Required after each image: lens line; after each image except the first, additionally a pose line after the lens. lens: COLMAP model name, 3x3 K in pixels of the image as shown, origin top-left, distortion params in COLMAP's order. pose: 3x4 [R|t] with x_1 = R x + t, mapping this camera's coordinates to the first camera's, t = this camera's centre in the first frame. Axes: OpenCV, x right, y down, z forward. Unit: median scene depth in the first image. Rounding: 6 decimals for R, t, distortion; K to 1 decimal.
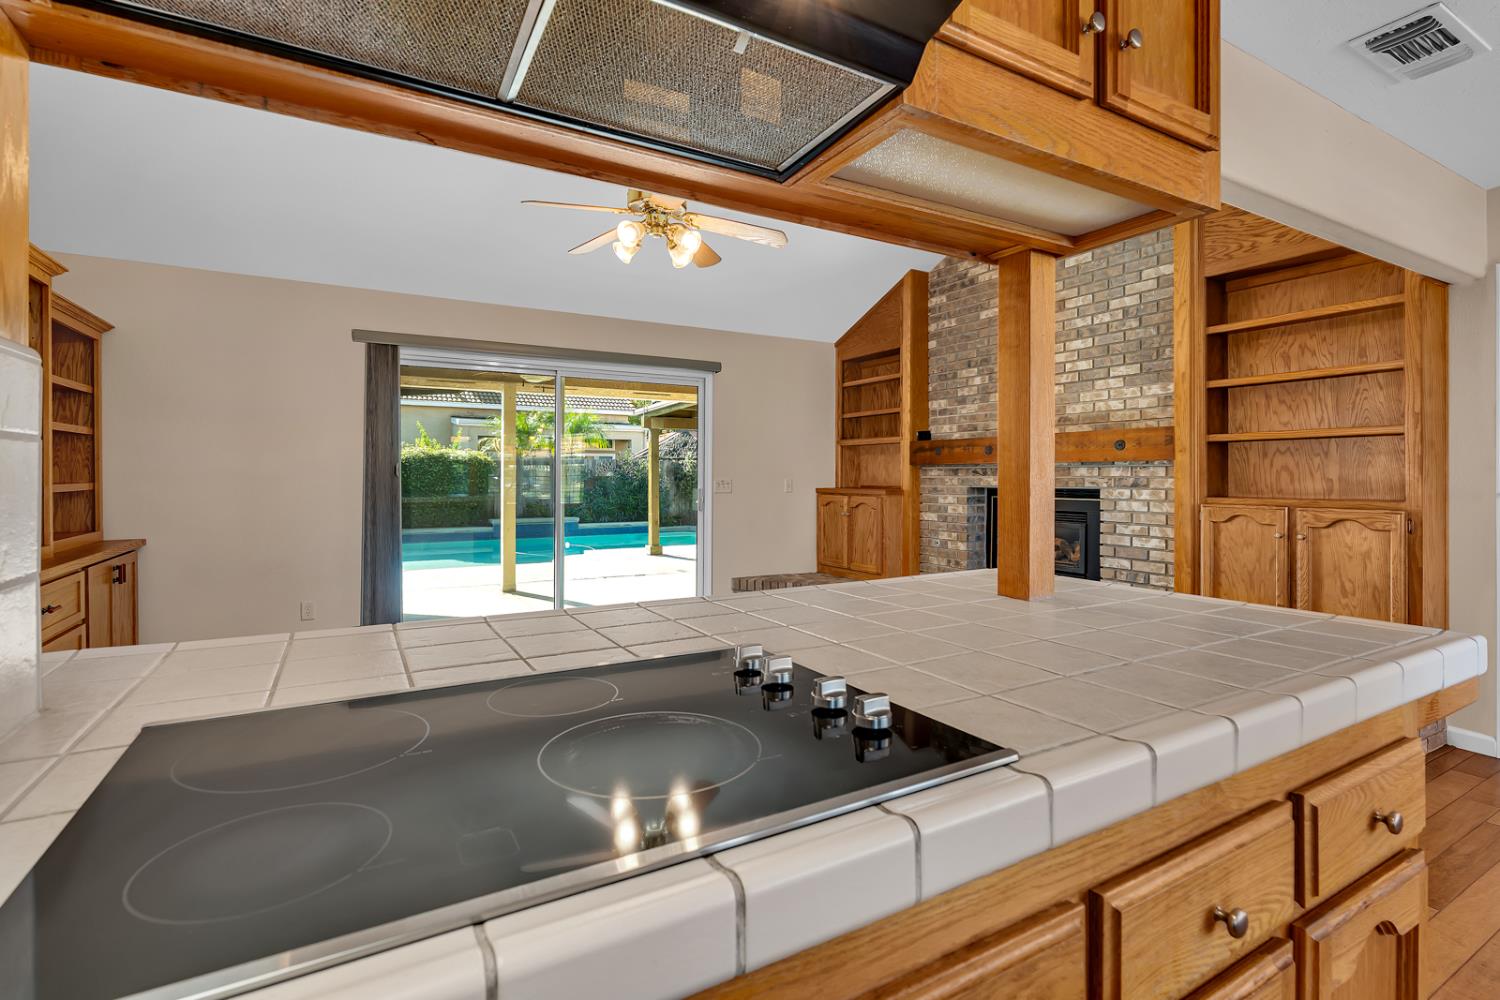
lens RADIAL K [[702.0, 0, 750.4], [0, 702.0, 475.2], [0, 0, 1]] dist [-0.001690, 0.000616]
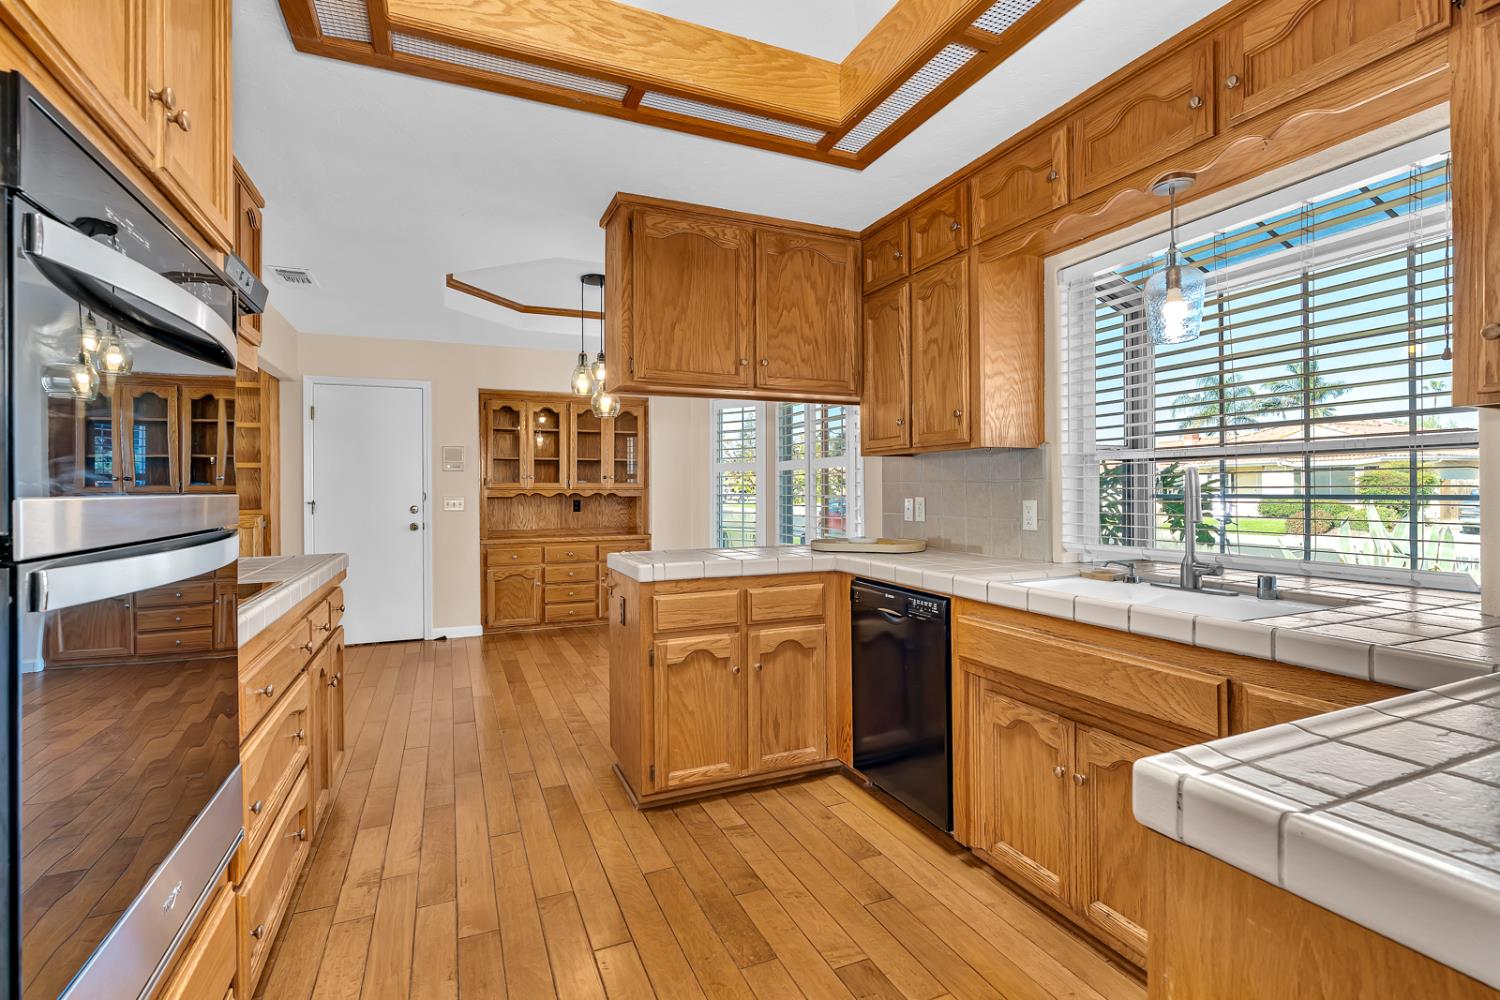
lens RADIAL K [[702.0, 0, 733.9], [0, 702.0, 490.7], [0, 0, 1]] dist [-0.001690, 0.000616]
pose [[0.130018, -0.002864, 0.991507, -0.312927], [0.008037, 0.999966, 0.001834, -0.000504], [-0.991479, 0.007730, 0.130037, -0.173189]]
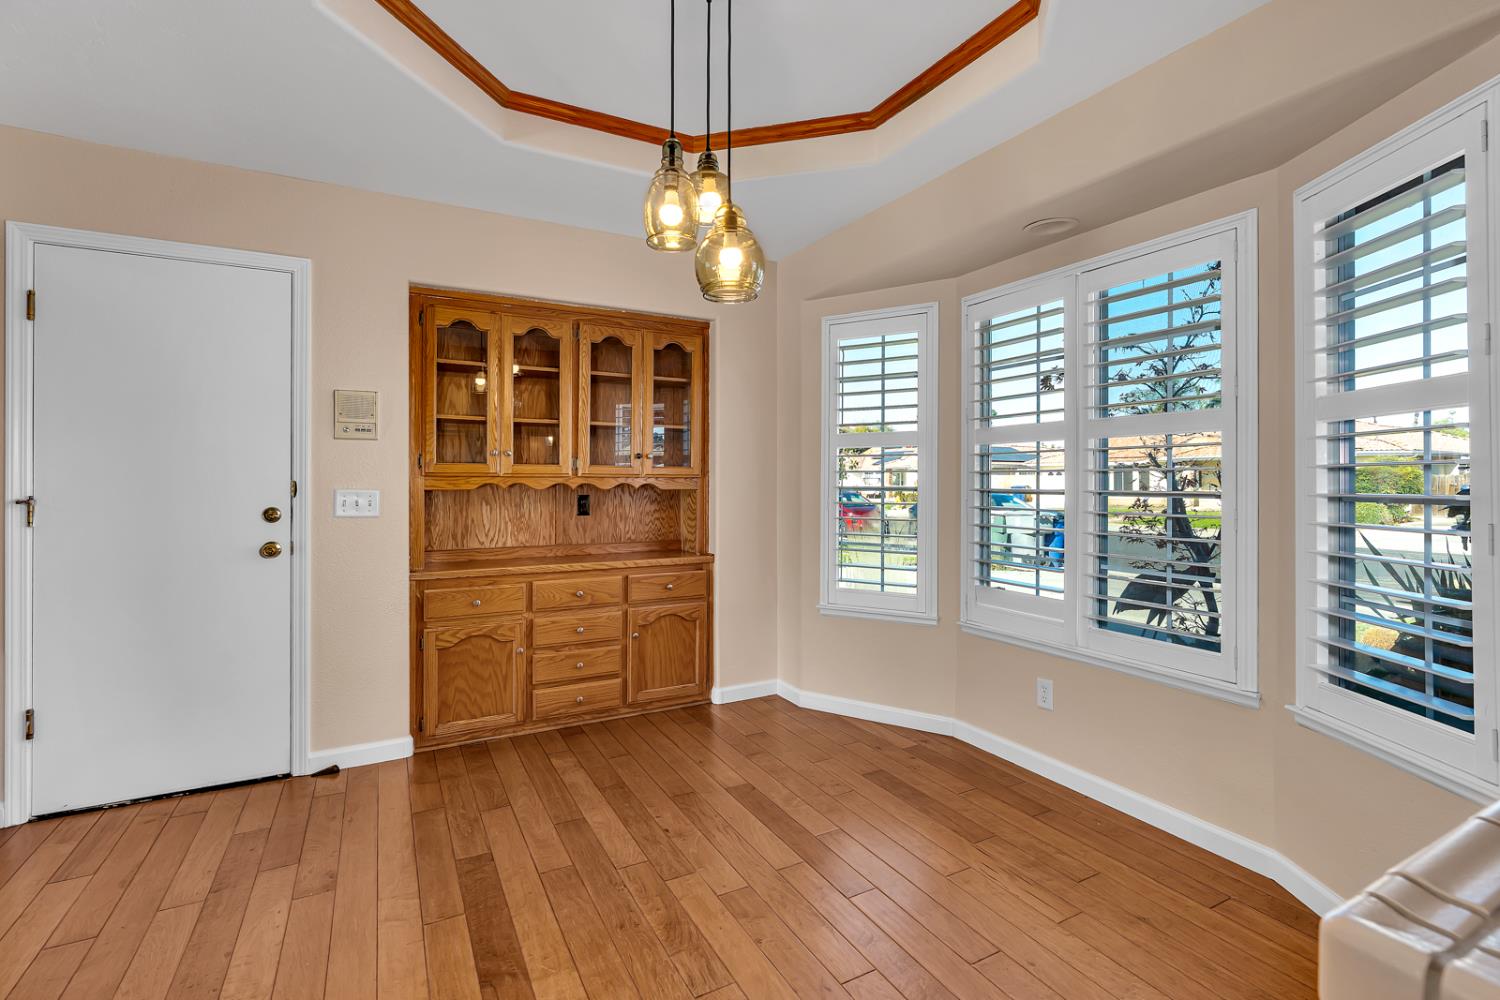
lens RADIAL K [[702.0, 0, 750.9], [0, 702.0, 479.1], [0, 0, 1]] dist [-0.001690, 0.000616]
pose [[0.028973, 0.003134, 0.999575, 0.153567], [0.001456, 0.999994, -0.003177, 0.001435], [-0.999579, 0.001547, 0.028968, 0.065614]]
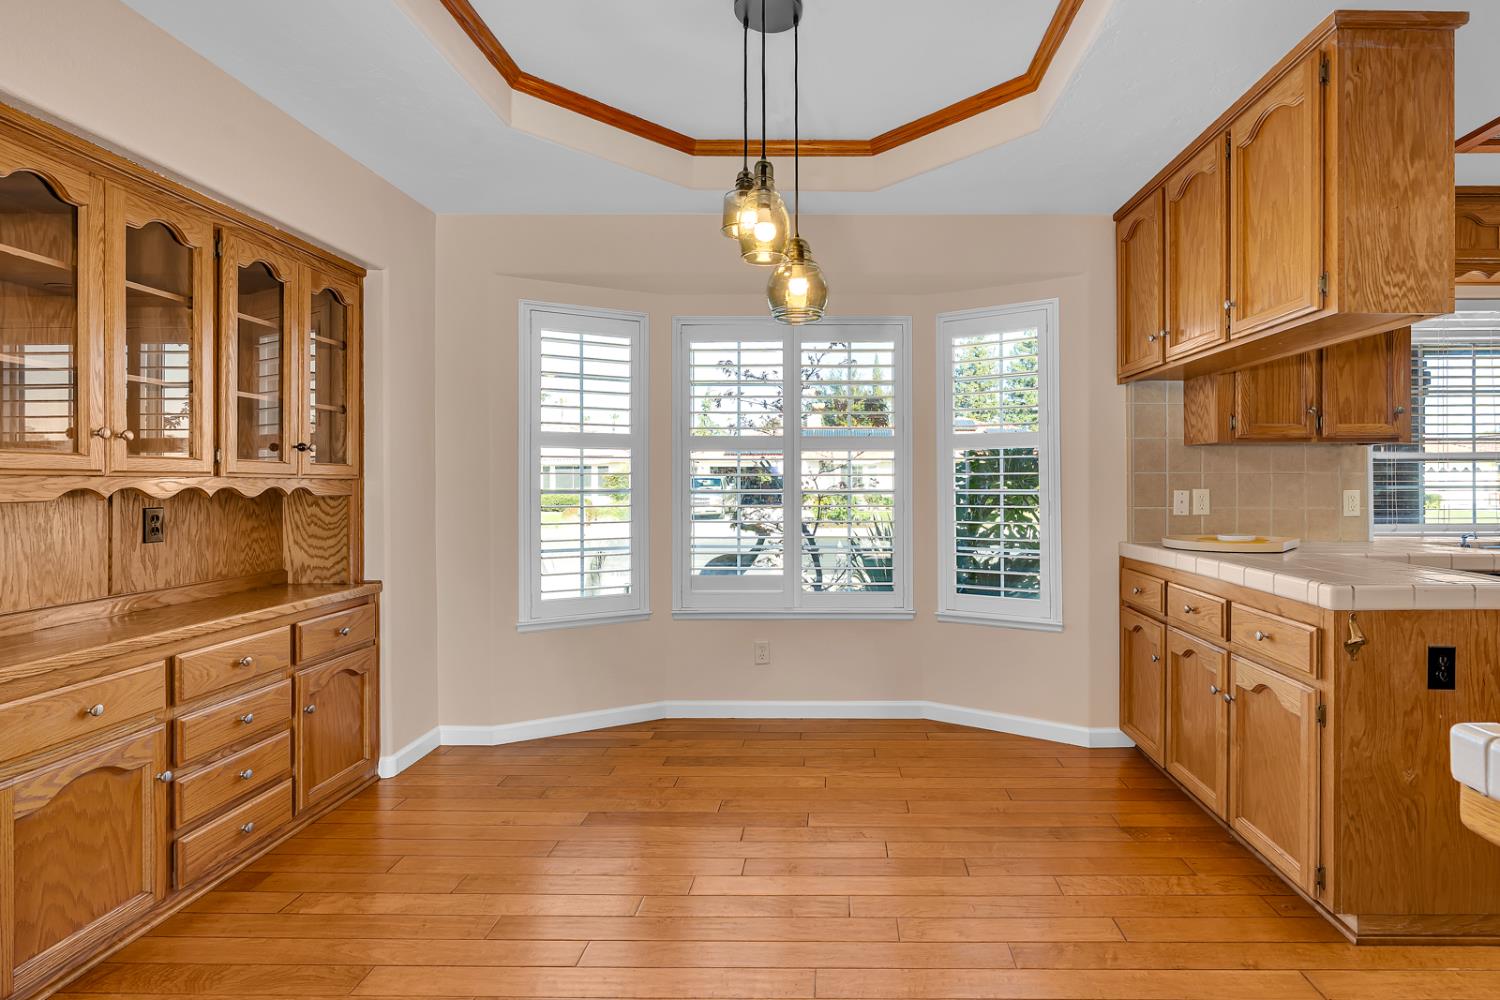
lens RADIAL K [[785.8, 0, 791.4], [0, 785.8, 484.1], [0, 0, 1]] dist [-0.003665, -0.000971]
pose [[-0.869915, 0.000286, 0.493202, 0.290643], [0.002651, 0.999988, 0.004096, -0.000243], [-0.493195, 0.004870, -0.869905, 0.475792]]
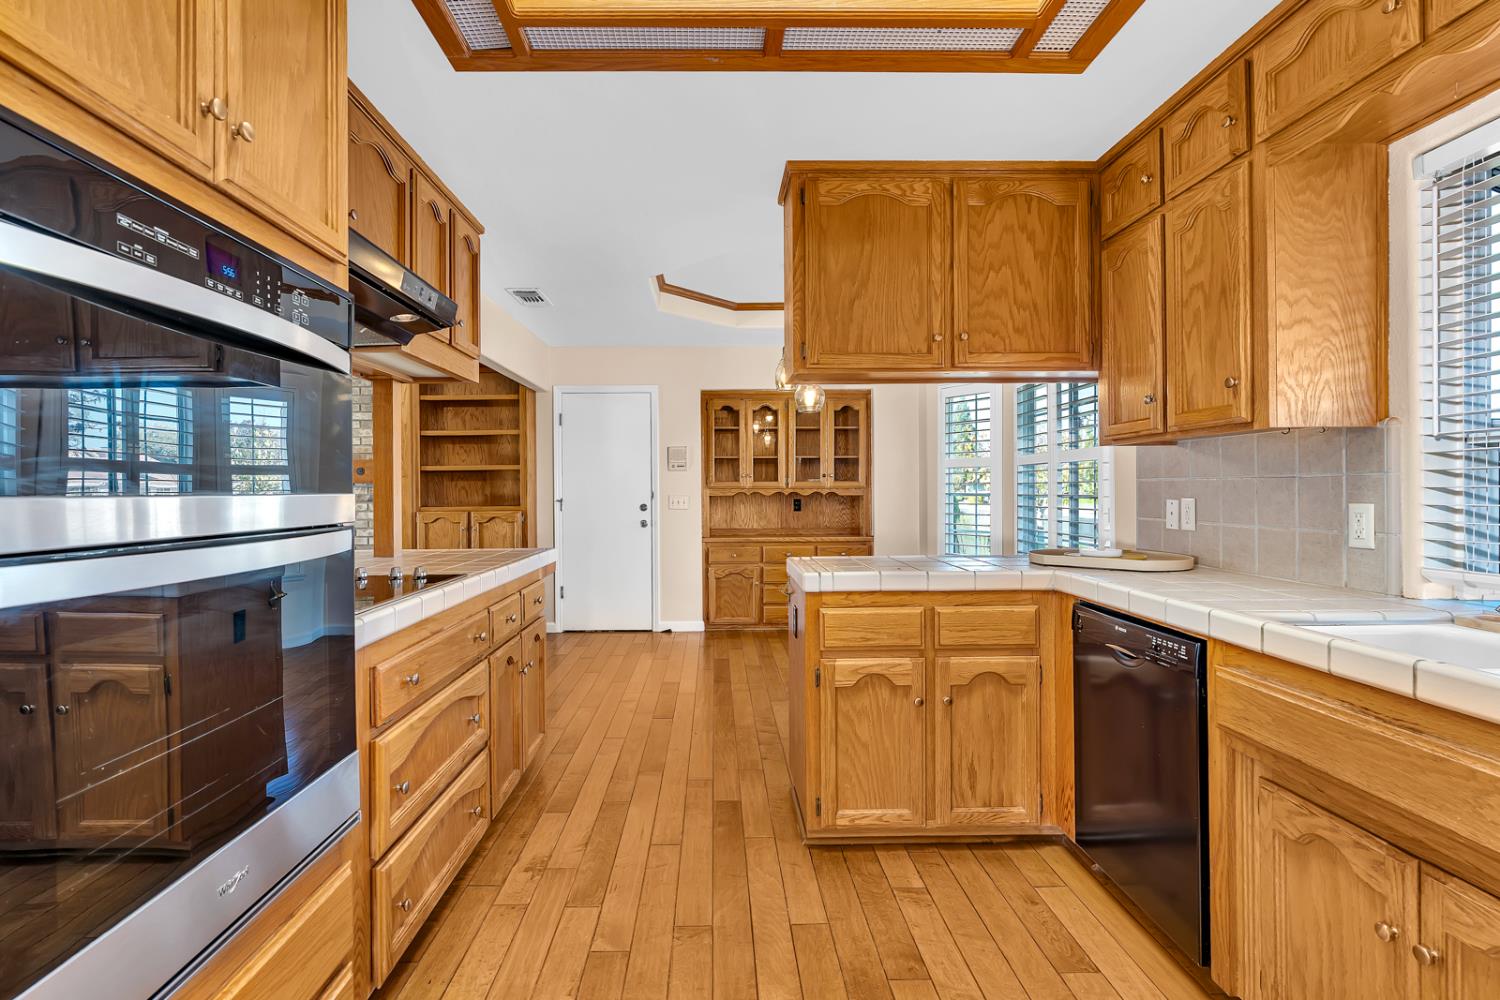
lens RADIAL K [[702.0, 0, 712.5], [0, 702.0, 492.5], [0, 0, 1]] dist [-0.001690, 0.000616]
pose [[0.500864, -0.006220, 0.865504, -0.242840], [0.007767, 0.999966, 0.002692, 0.000035], [-0.865491, 0.005374, 0.500896, -0.214939]]
